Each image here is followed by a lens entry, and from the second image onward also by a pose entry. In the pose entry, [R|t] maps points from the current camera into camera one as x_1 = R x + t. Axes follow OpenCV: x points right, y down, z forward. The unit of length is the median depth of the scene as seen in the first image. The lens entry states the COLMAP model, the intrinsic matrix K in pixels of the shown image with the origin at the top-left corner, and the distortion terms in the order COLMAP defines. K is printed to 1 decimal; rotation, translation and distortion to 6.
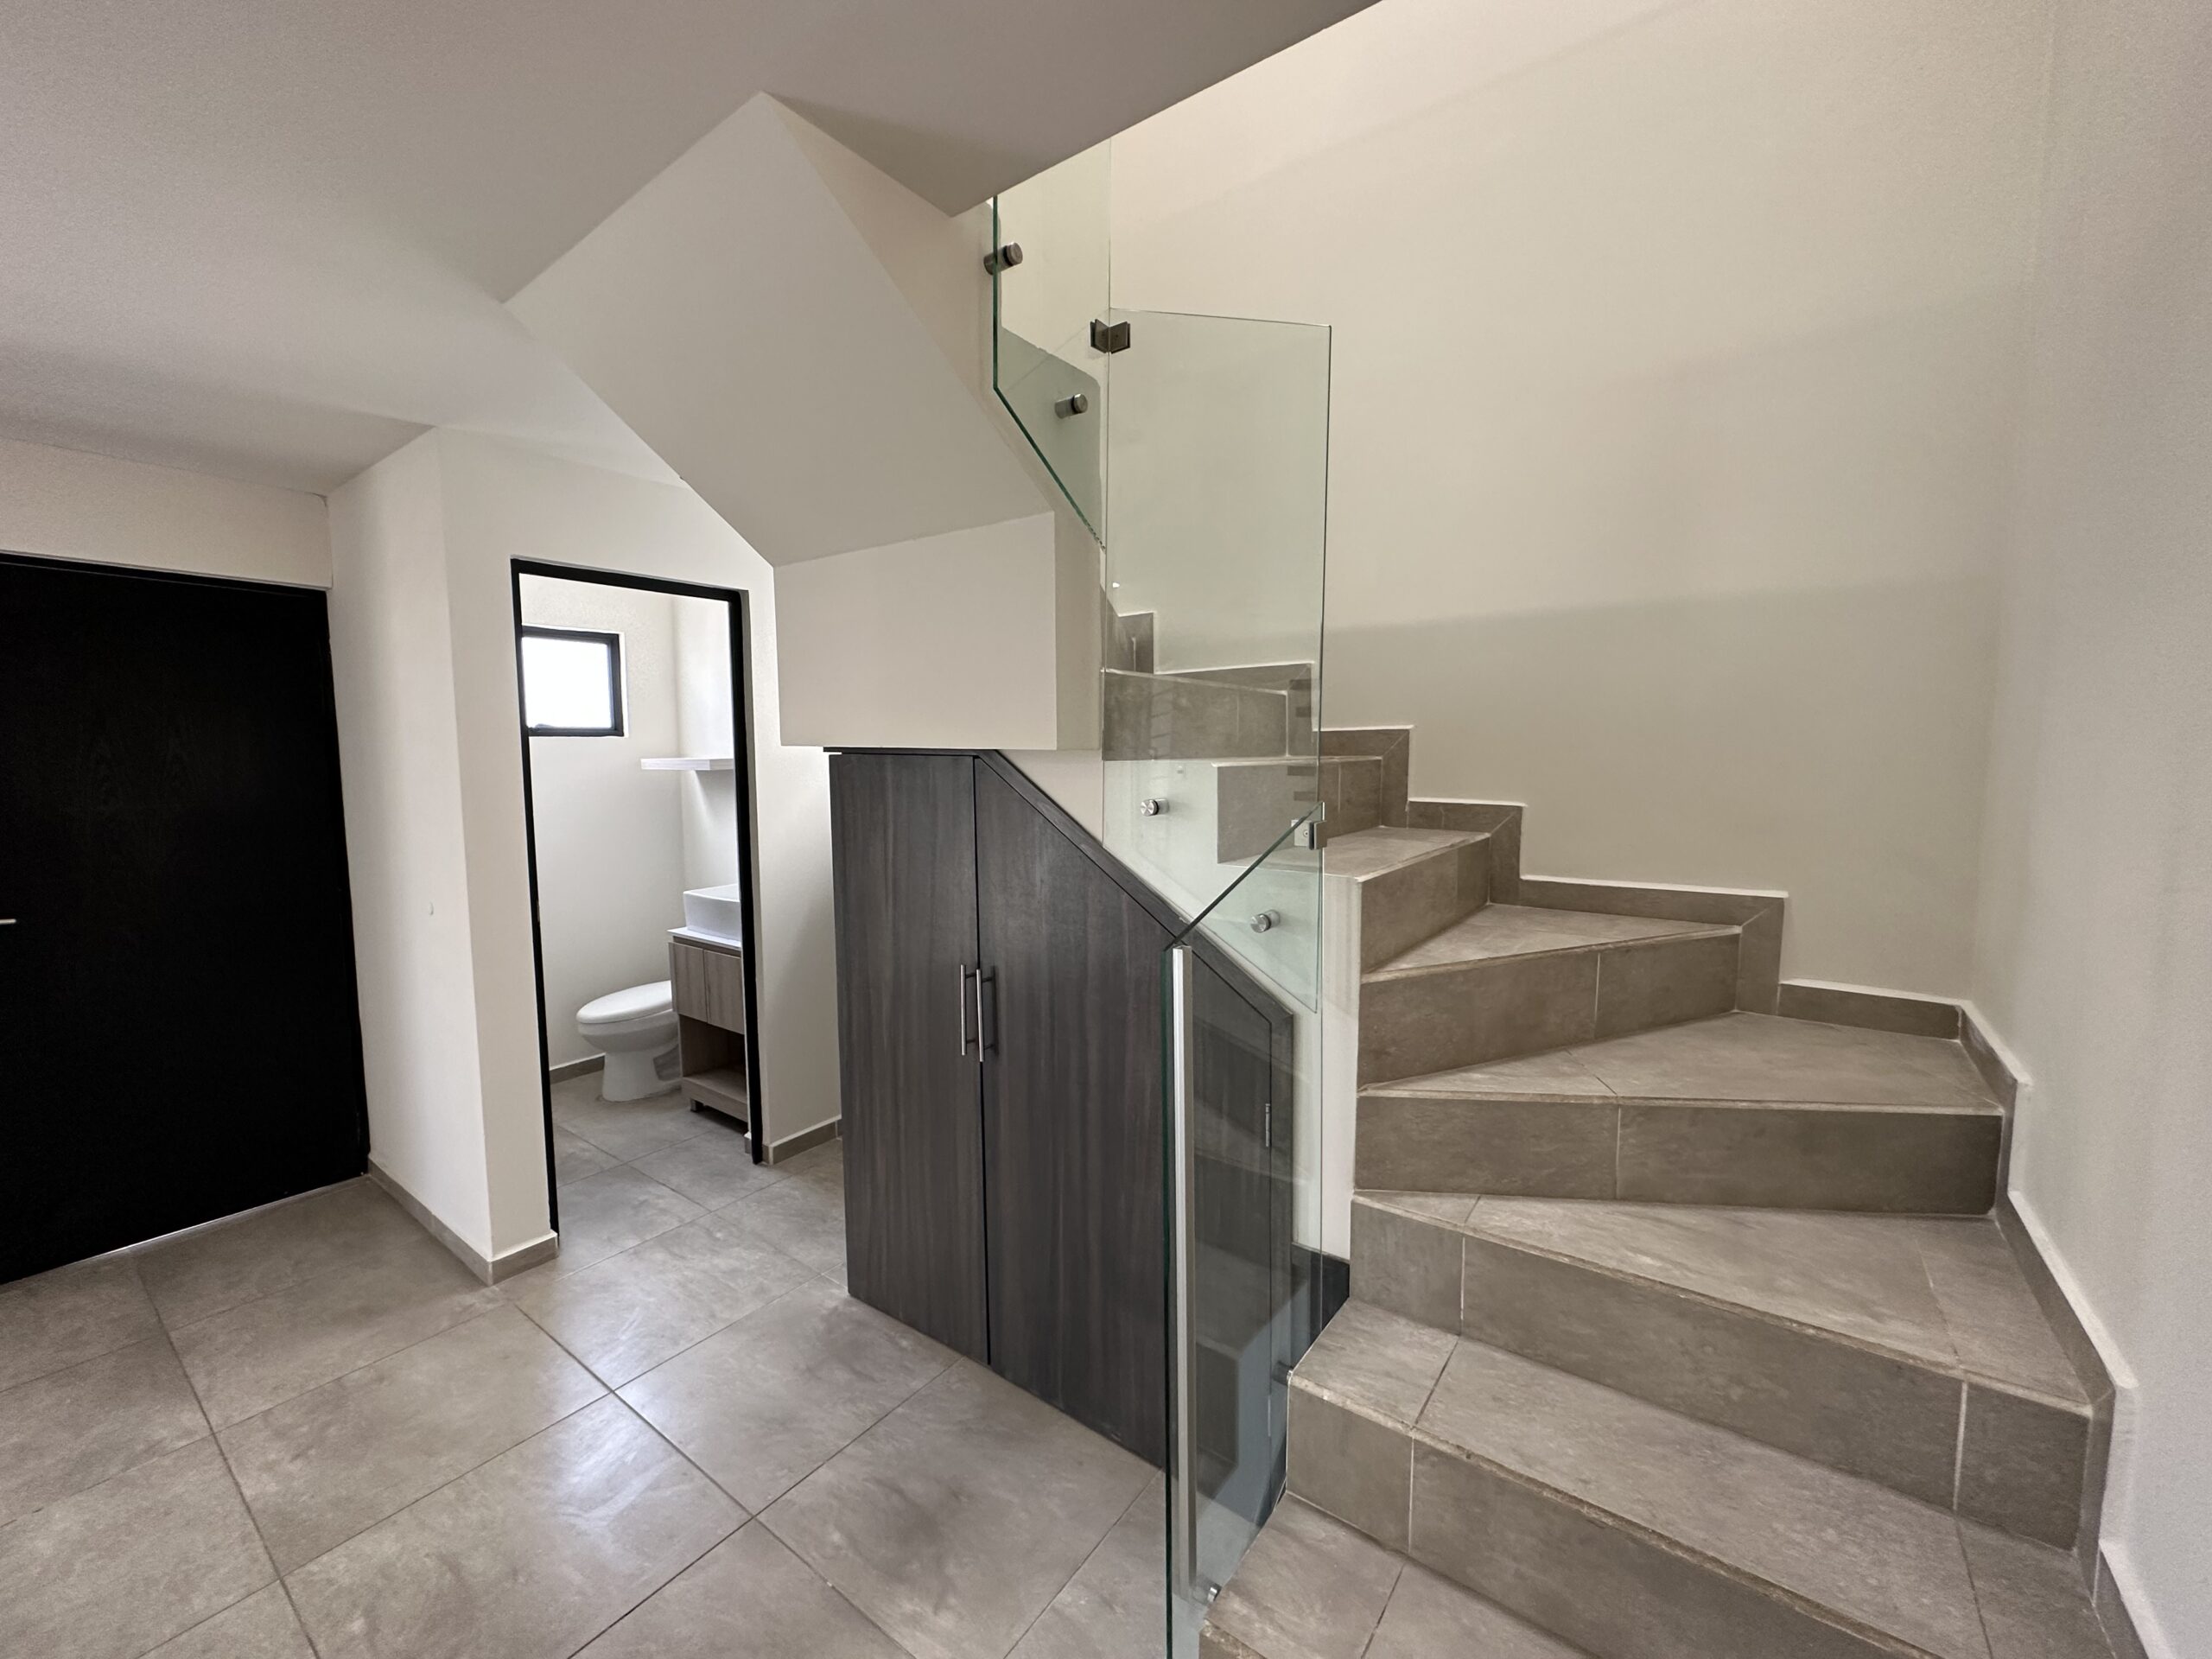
lens RADIAL K [[892.0, 0, 1110.4], [0, 892.0, 821.8], [0, 0, 1]] dist [0.000006, -0.000244]
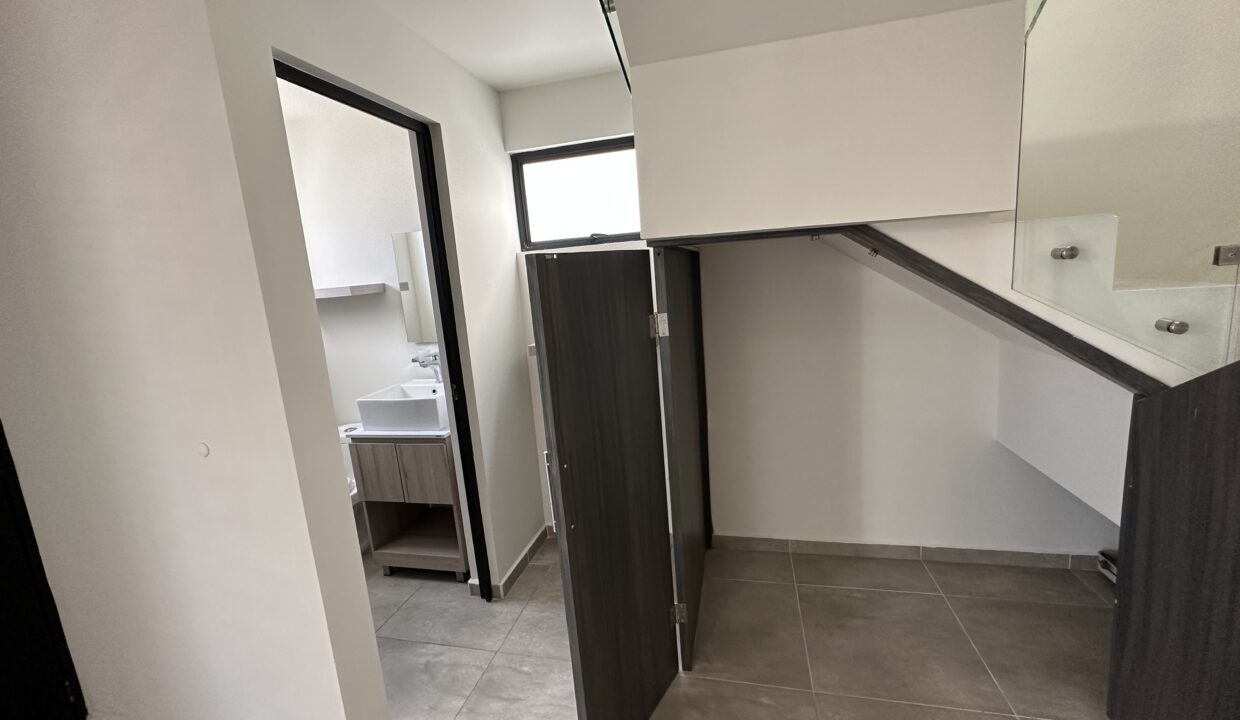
lens RADIAL K [[500.5, 0, 618.6], [0, 500.5, 354.9], [0, 0, 1]] dist [0.002144, -0.000144]
pose [[0.924014, -0.130517, 0.359394, -0.432604], [0.105056, 0.990424, 0.089577, -0.002463], [-0.367644, -0.045013, 0.928877, 0.293779]]
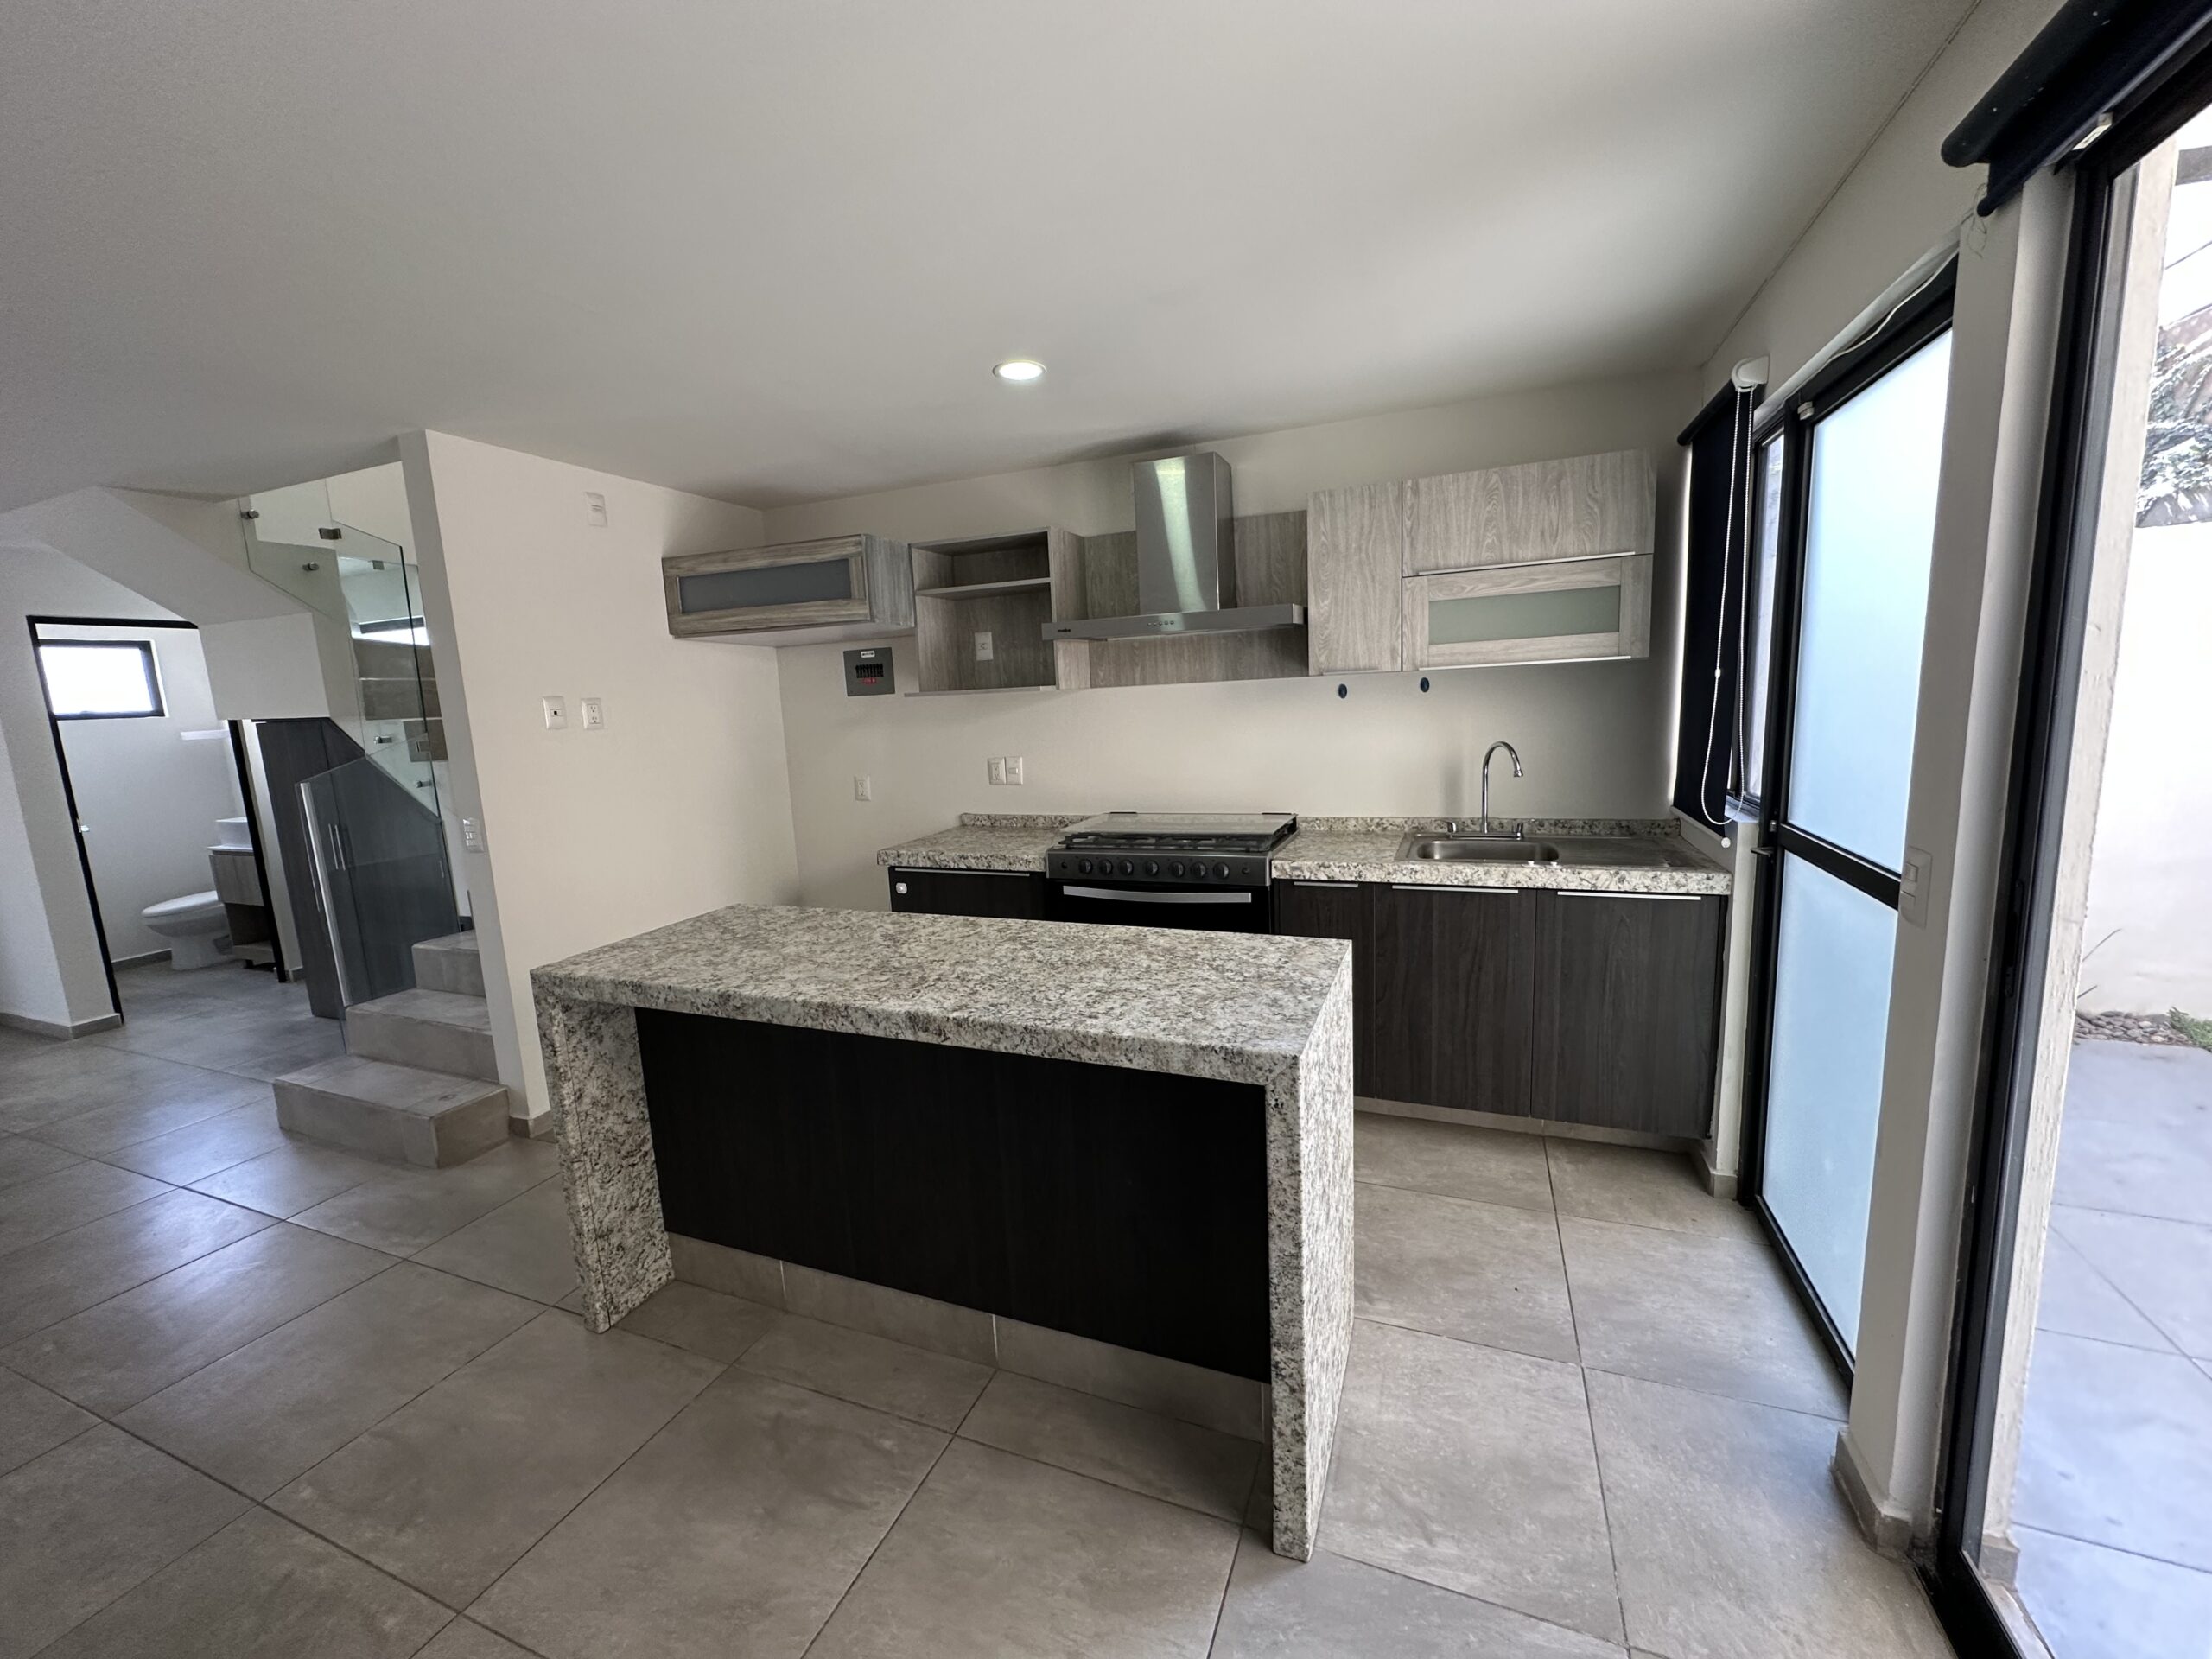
lens RADIAL K [[892.0, 0, 1106.5], [0, 892.0, 832.7], [0, 0, 1]] dist [0.000006, -0.000244]
pose [[0.969999, -0.070840, 0.232558, 0.677384], [0.055814, 0.995944, 0.070573, 0.084621], [-0.236614, -0.055476, 0.970019, -0.874090]]
